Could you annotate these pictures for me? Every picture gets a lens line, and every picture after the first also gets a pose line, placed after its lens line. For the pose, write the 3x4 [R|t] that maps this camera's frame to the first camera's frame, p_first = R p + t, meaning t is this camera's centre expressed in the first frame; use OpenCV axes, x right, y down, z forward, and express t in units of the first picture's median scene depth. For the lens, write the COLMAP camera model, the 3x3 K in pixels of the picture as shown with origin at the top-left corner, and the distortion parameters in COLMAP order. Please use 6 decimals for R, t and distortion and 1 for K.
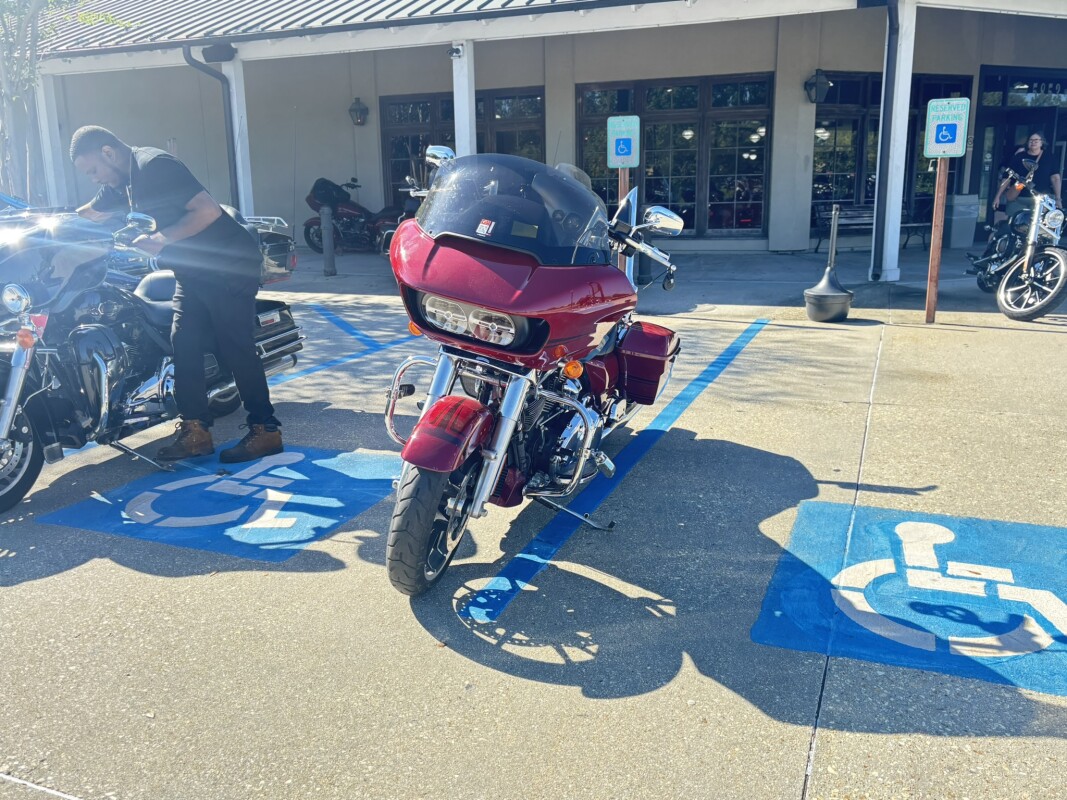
lens RADIAL K [[926.1, 0, 533.5], [0, 926.1, 400.0], [0, 0, 1]] dist [0.019567, 0.005164]
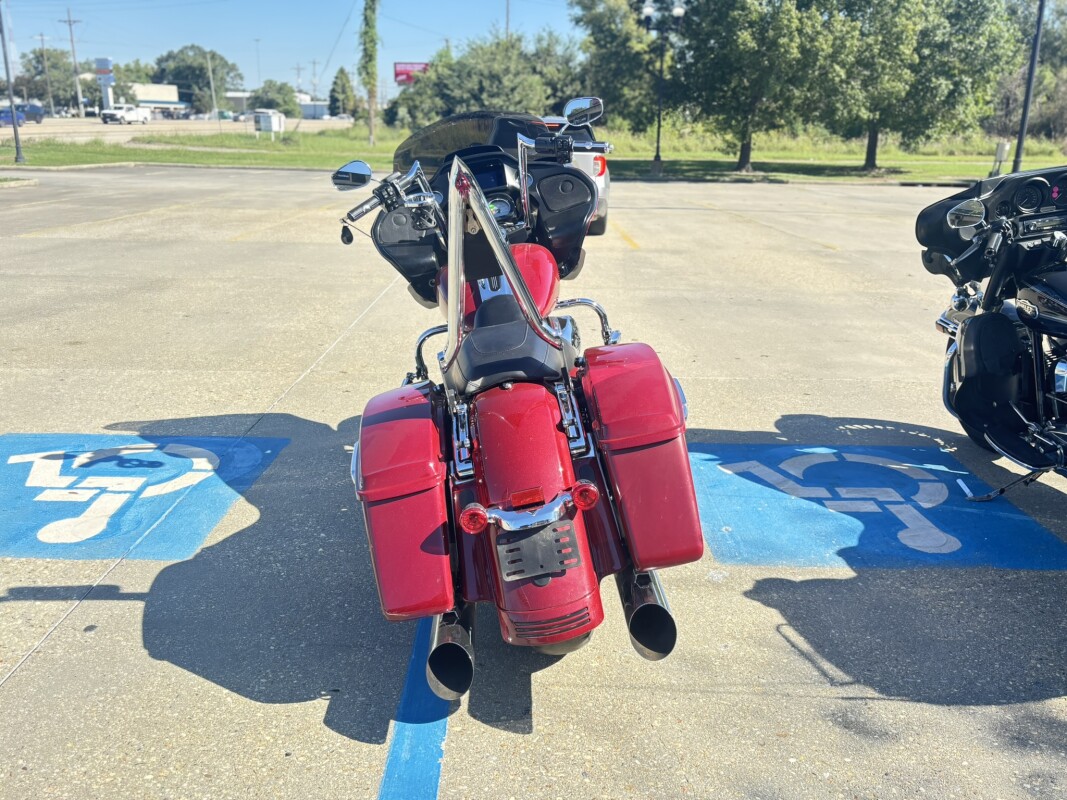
lens RADIAL K [[899.6, 0, 539.2], [0, 899.6, 394.5], [0, 0, 1]] dist [0.015841, -0.001197]
pose [[-0.925402, 0.109559, -0.362805, 0.316355], [-0.087854, 0.869213, 0.486569, -0.455055], [0.368663, 0.482146, -0.794747, 1.870725]]
